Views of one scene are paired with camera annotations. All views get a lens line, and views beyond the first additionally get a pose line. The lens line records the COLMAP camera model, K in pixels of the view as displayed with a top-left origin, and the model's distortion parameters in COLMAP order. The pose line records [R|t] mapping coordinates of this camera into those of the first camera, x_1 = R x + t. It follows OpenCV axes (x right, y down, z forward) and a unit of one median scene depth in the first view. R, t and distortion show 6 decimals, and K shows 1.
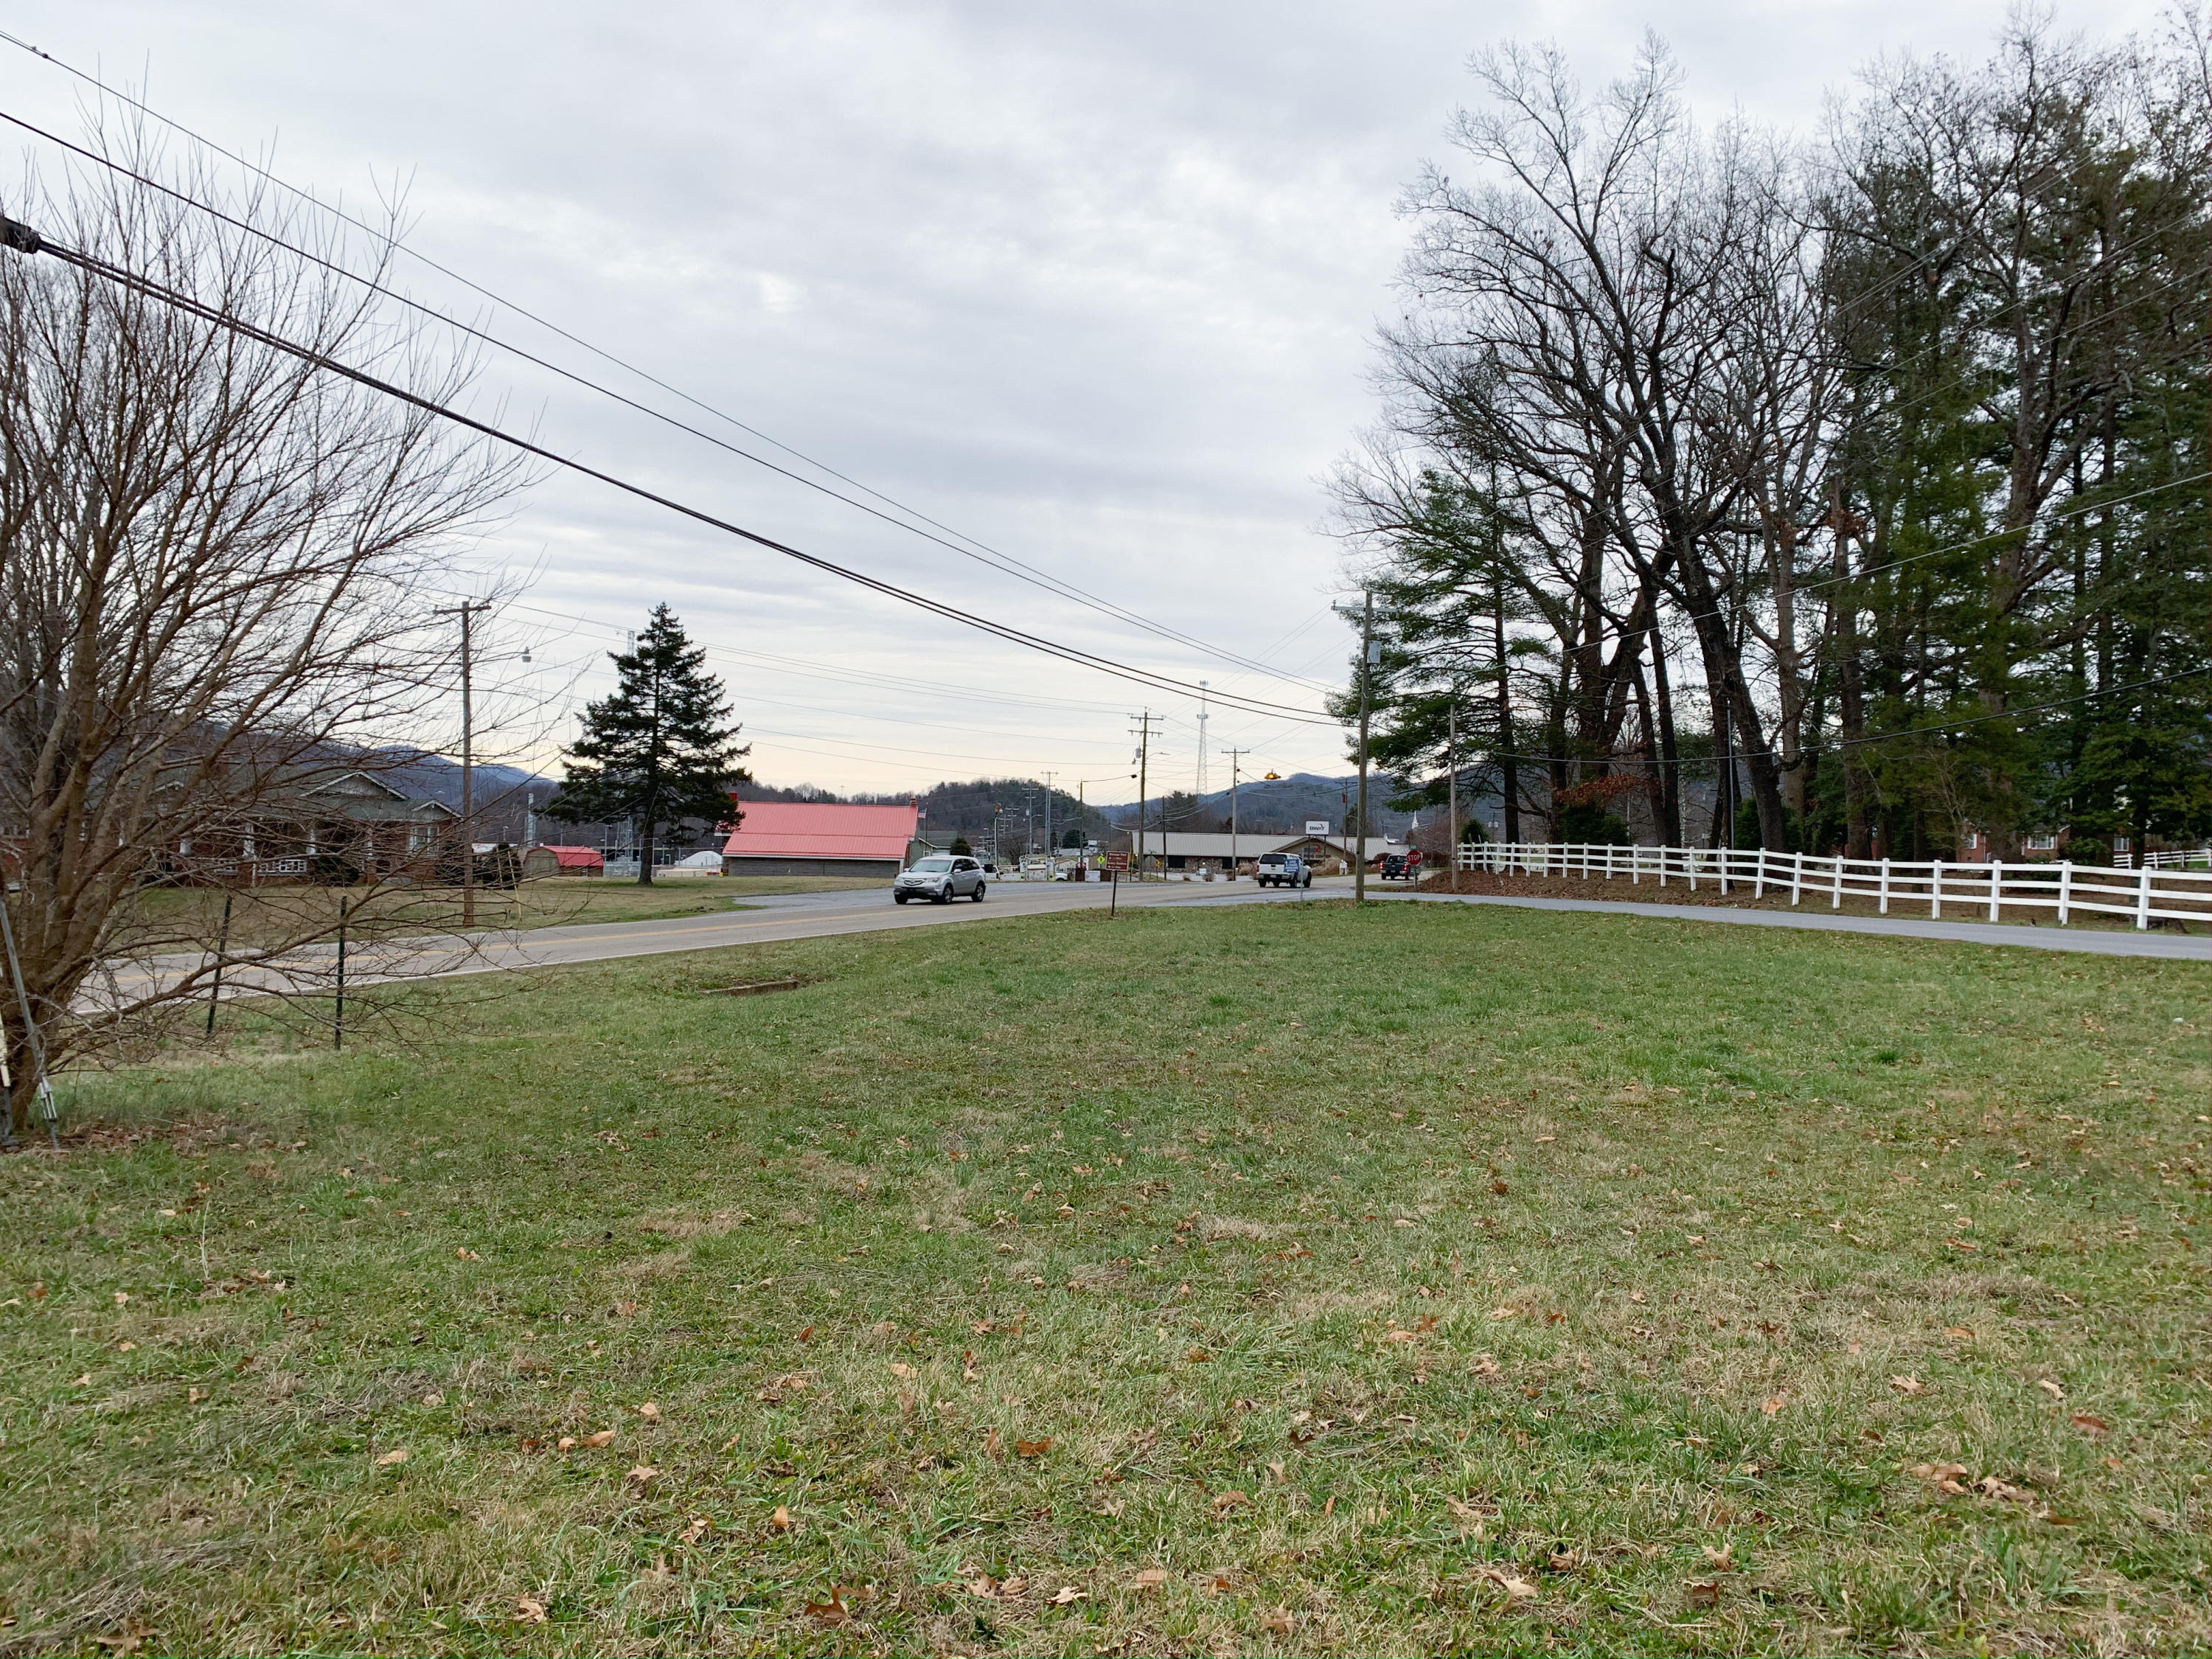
lens RADIAL K [[1653.2, 0, 1109.8], [0, 1653.2, 826.1], [0, 0, 1]] dist [0.066974, -0.090004]
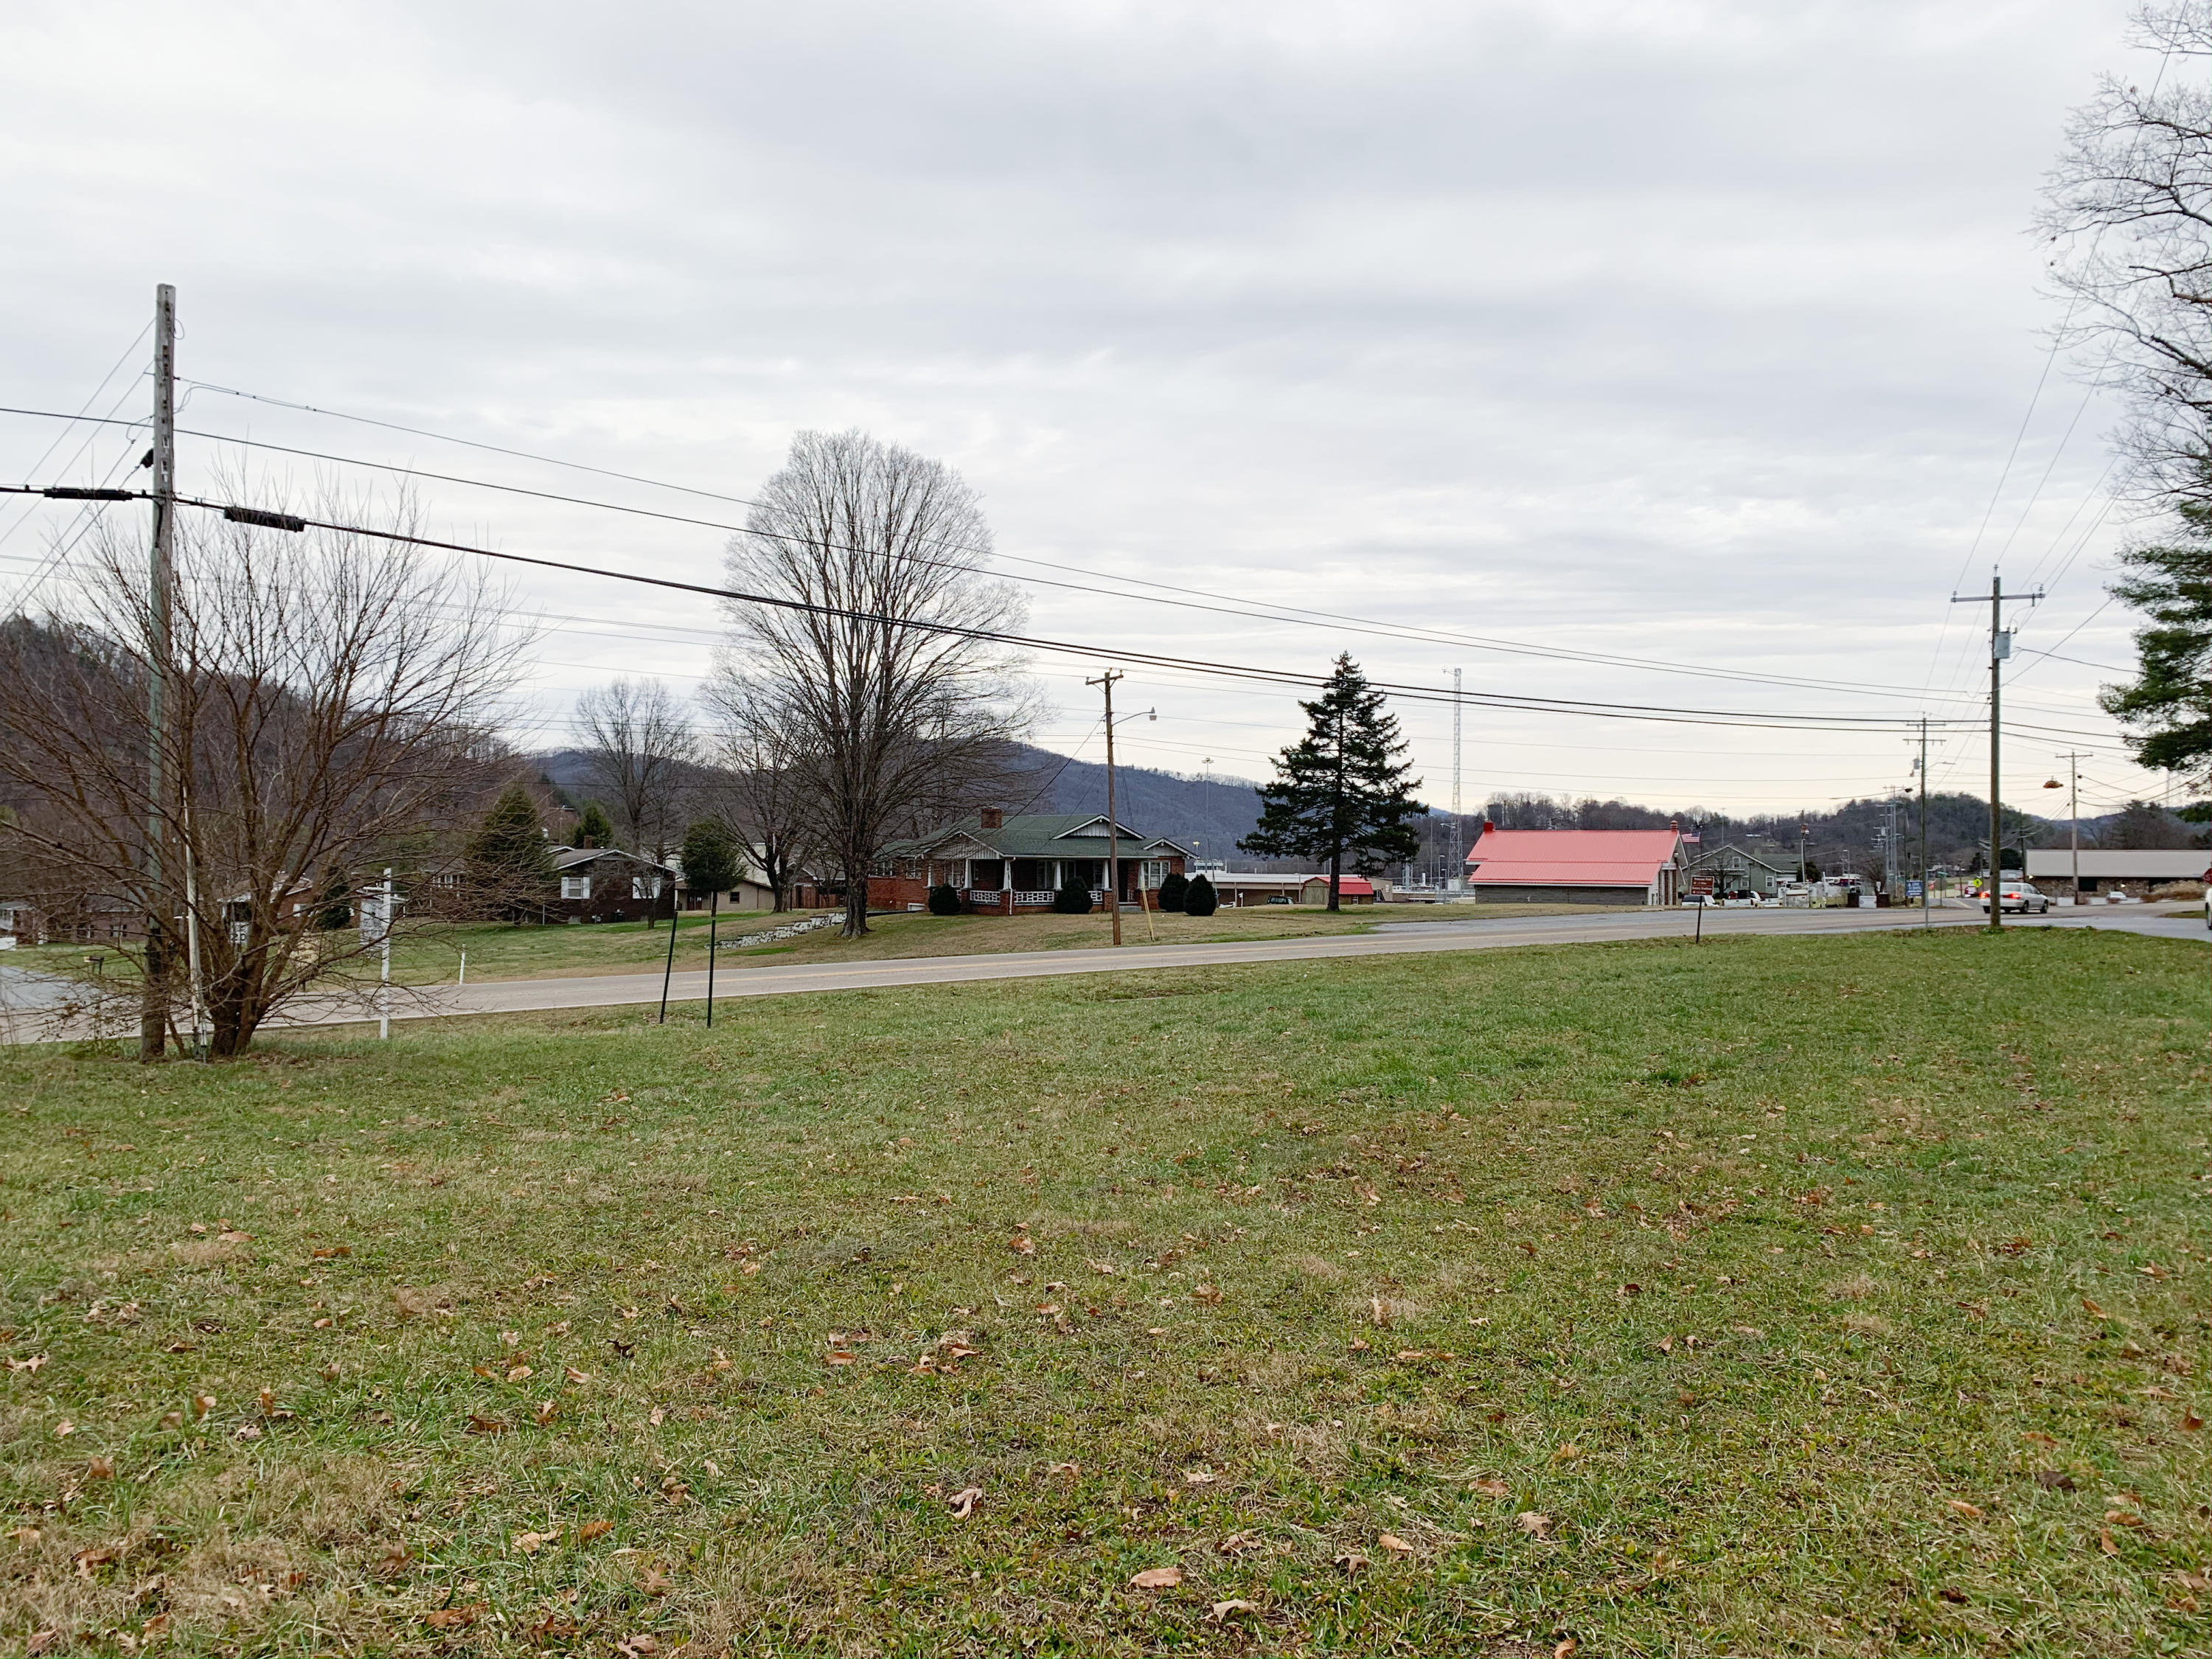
lens RADIAL K [[1653.2, 0, 1109.8], [0, 1653.2, 826.1], [0, 0, 1]] dist [0.066974, -0.090004]
pose [[0.858415, -0.030384, -0.512056, 0.150433], [0.021761, 0.999503, -0.022827, 0.000963], [0.512494, 0.008452, 0.858649, -0.006645]]
